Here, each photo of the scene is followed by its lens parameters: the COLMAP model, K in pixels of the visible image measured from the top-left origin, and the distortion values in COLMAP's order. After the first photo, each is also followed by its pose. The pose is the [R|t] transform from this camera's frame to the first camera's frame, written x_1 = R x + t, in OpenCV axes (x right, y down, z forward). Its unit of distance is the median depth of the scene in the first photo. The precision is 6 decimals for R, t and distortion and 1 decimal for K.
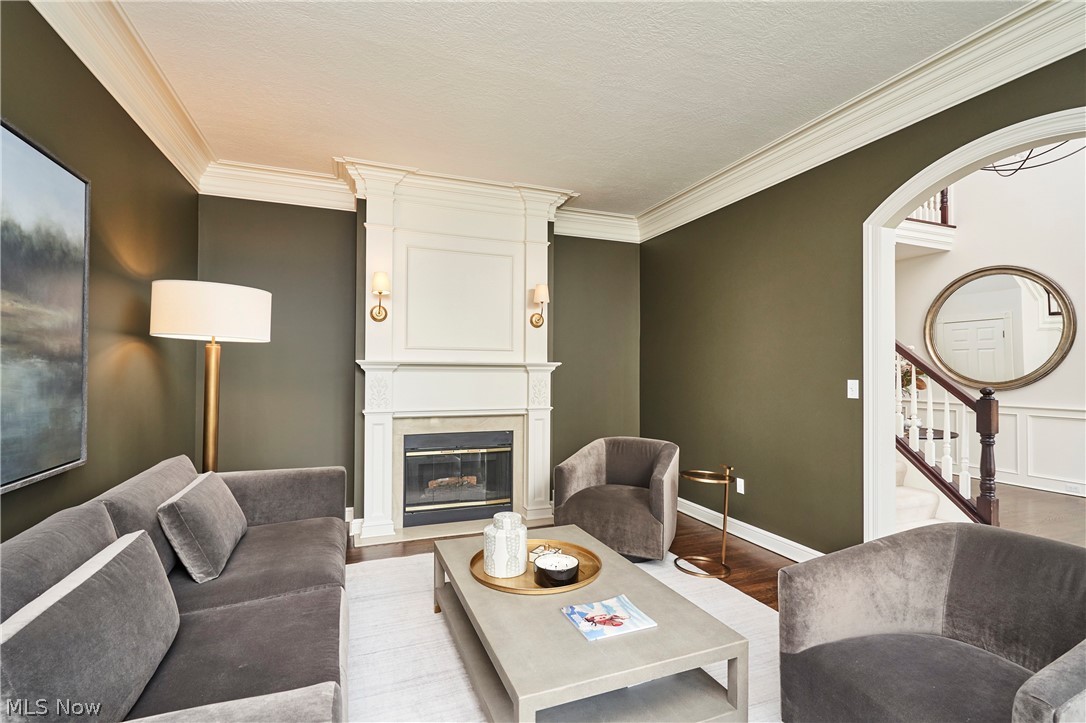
lens RADIAL K [[504.0, 0, 542.6], [0, 504.0, 359.9], [0, 0, 1]] dist [-0.003928, -0.000279]
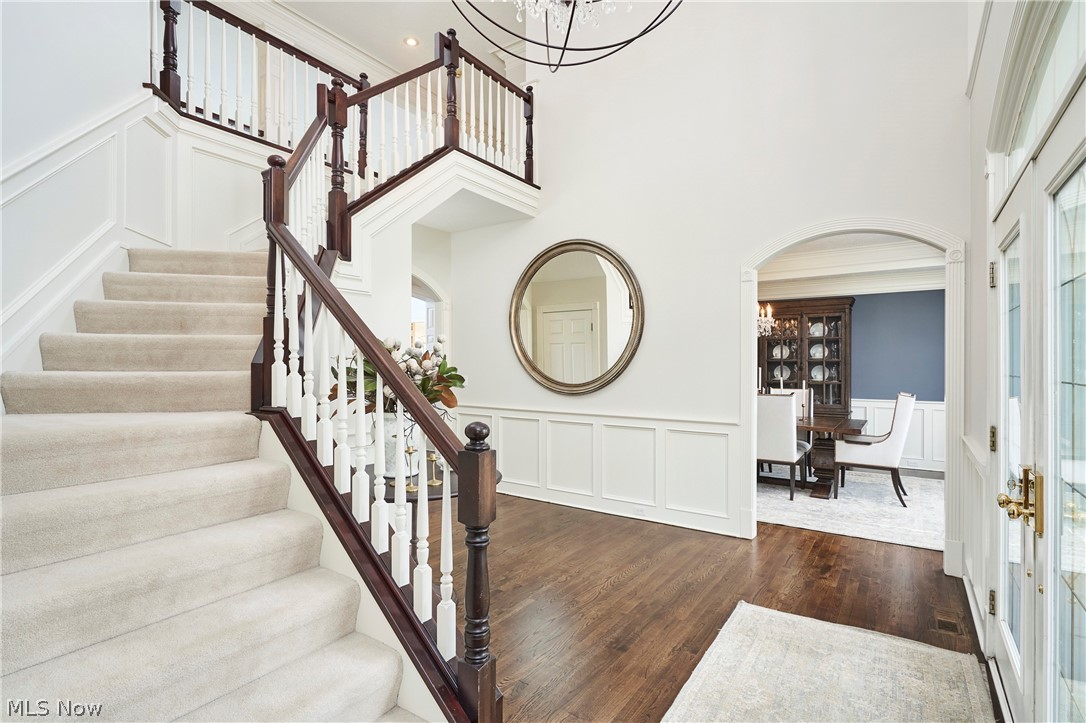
lens RADIAL K [[535.8, 0, 544.8], [0, 535.8, 361.6], [0, 0, 1]] dist [0.000489, -0.000042]
pose [[0.822020, -0.002132, 0.569455, 0.348514], [-0.008511, 0.999835, 0.016028, -0.004982], [-0.569395, -0.018022, 0.821866, 0.299325]]
